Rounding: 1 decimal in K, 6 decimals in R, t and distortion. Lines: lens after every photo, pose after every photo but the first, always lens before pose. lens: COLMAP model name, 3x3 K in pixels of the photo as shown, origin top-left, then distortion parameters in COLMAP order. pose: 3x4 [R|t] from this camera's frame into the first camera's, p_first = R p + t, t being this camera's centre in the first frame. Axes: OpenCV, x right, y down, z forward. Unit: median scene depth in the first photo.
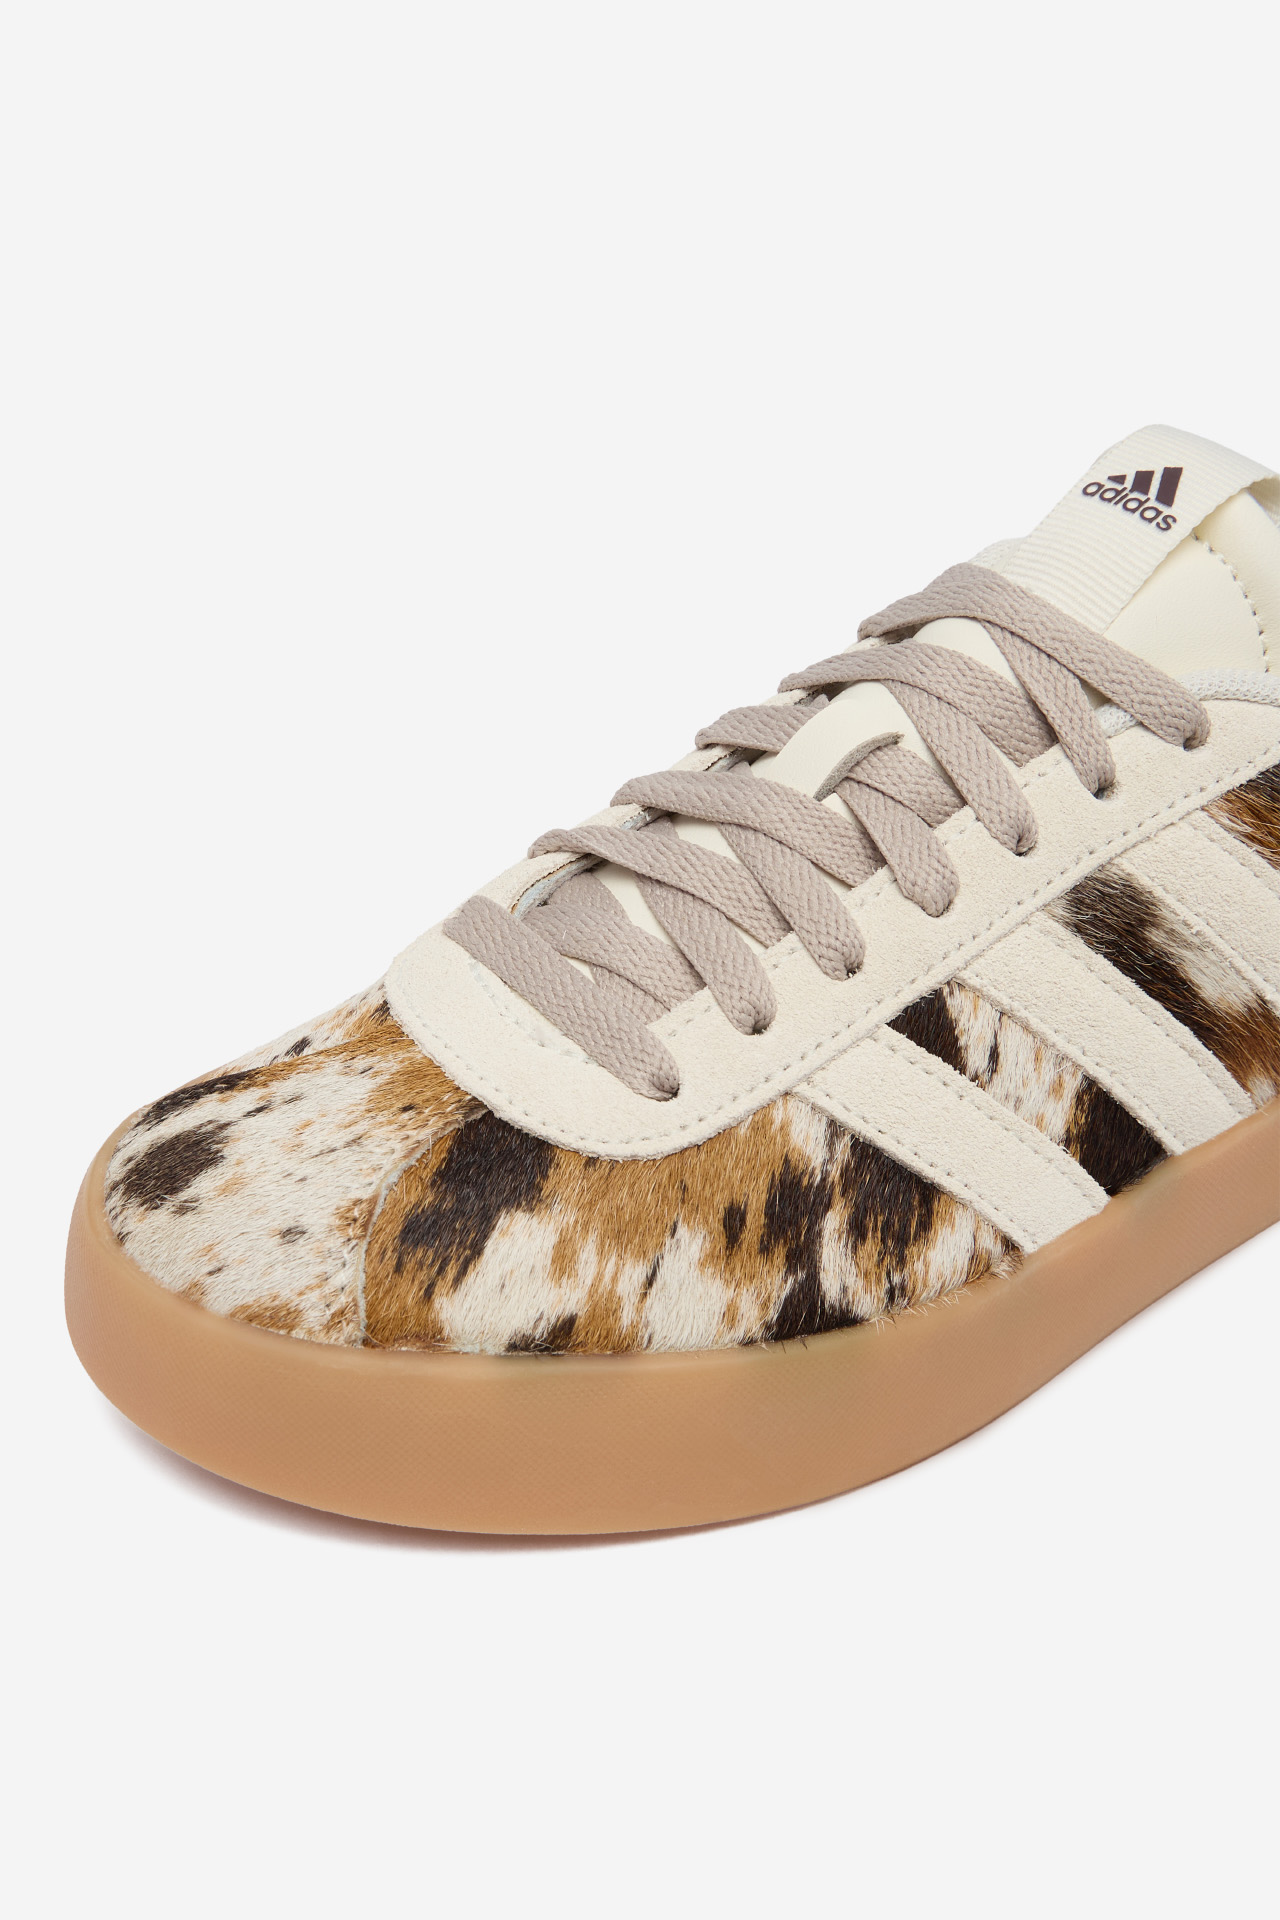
lens RADIAL K [[2170.9, 0, 523.6], [0, 2170.9, 968.5], [0, 0, 1]] dist [0.034930, 0.000000]
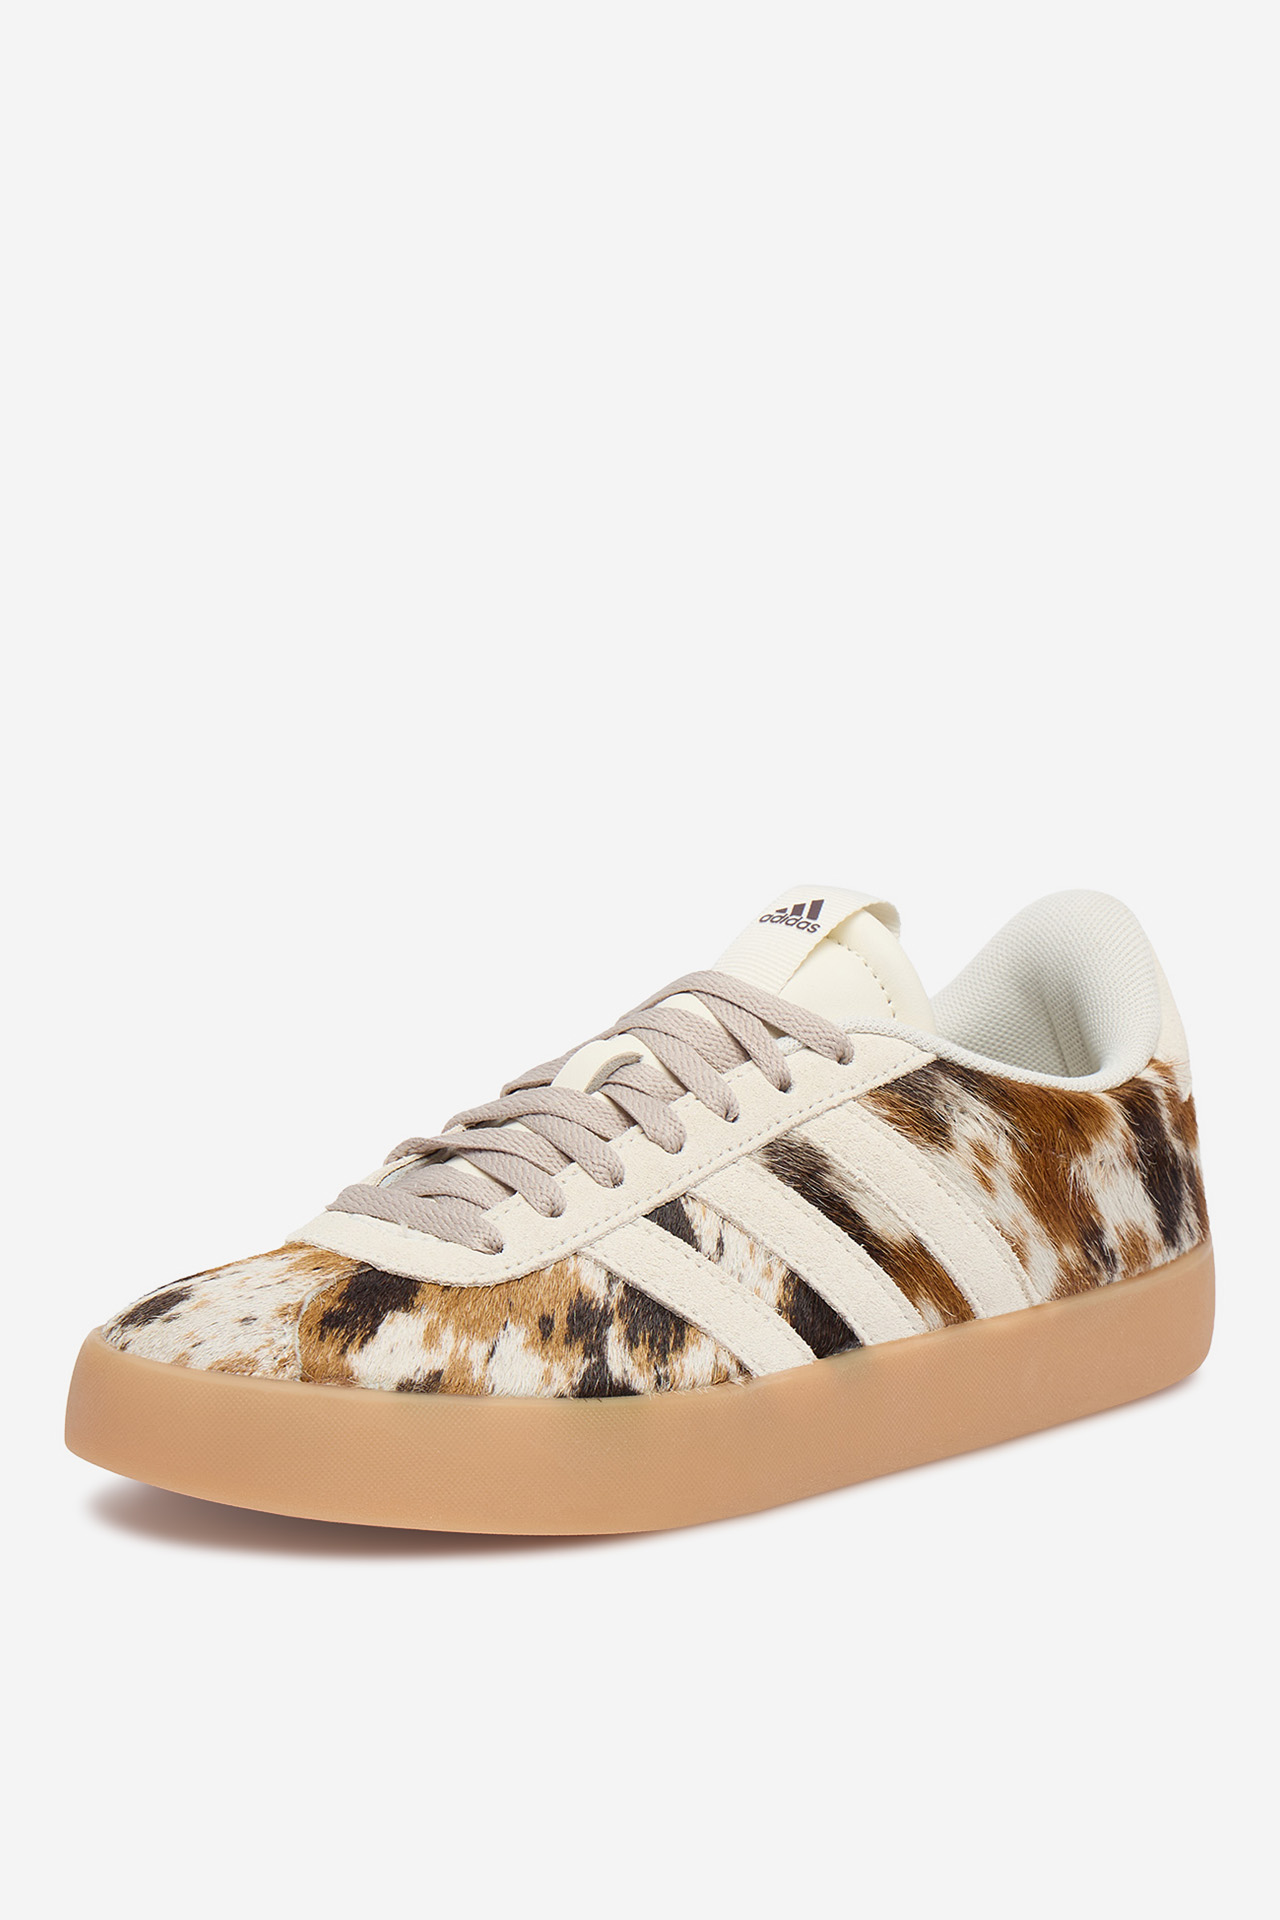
lens RADIAL K [[4954.5, 0, 637.5], [0, 4954.5, 958.7], [0, 0, 1]] dist [0.306556, 0.000000]
pose [[0.992935, -0.024162, 0.116176, -0.217268], [0.073941, 0.891722, -0.446503, 1.351718], [-0.092809, 0.451939, 0.887208, -2.017050]]
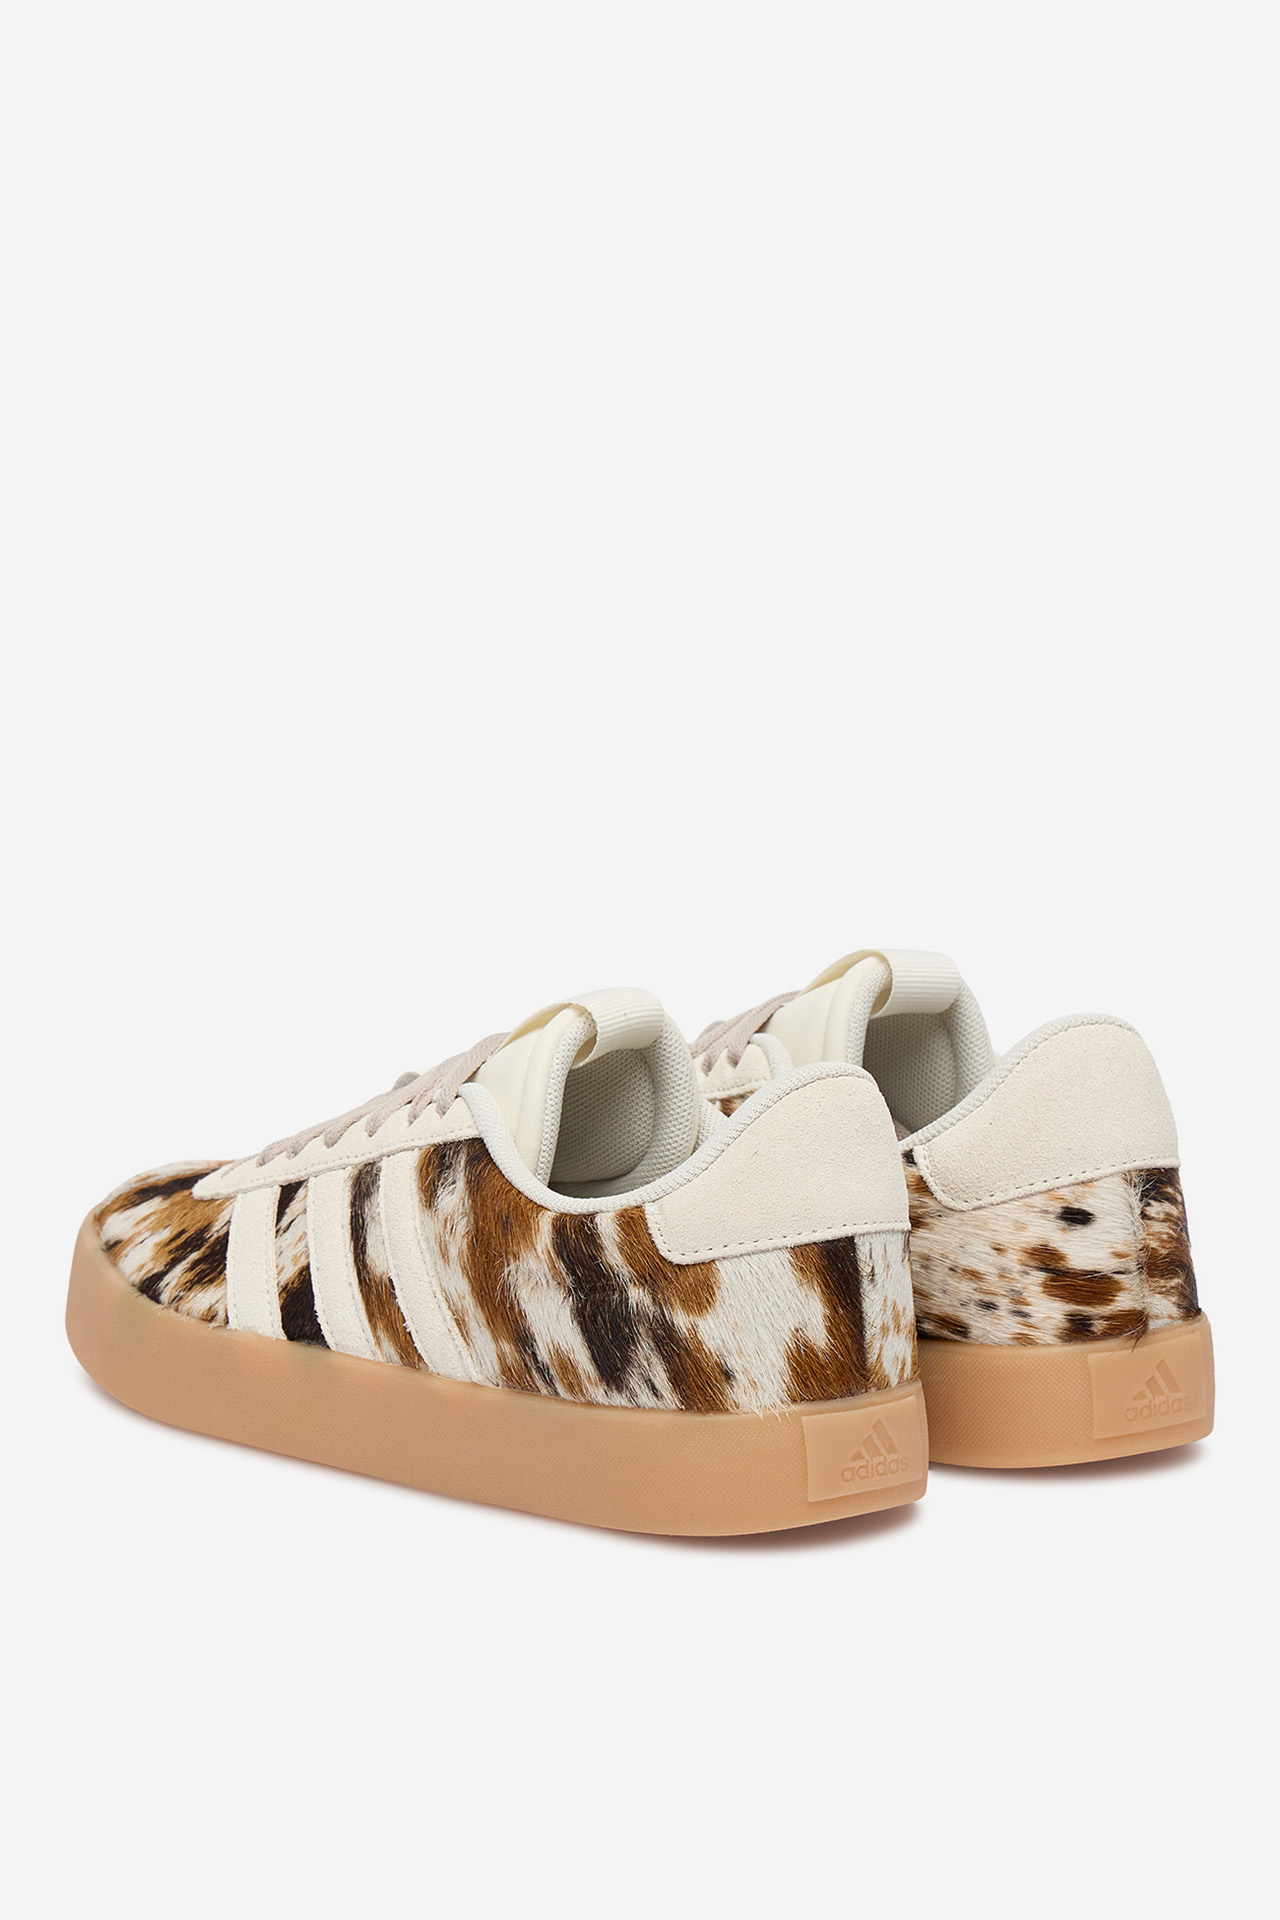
lens RADIAL K [[4954.5, 0, 640.1], [0, 4954.5, 961.4], [0, 0, 1]] dist [0.306556, 0.000000]
pose [[0.166372, 0.147214, -0.975012, 4.083918], [-0.586859, 0.809388, 0.022068, -0.378686], [0.792412, 0.568523, 0.221054, 0.246039]]
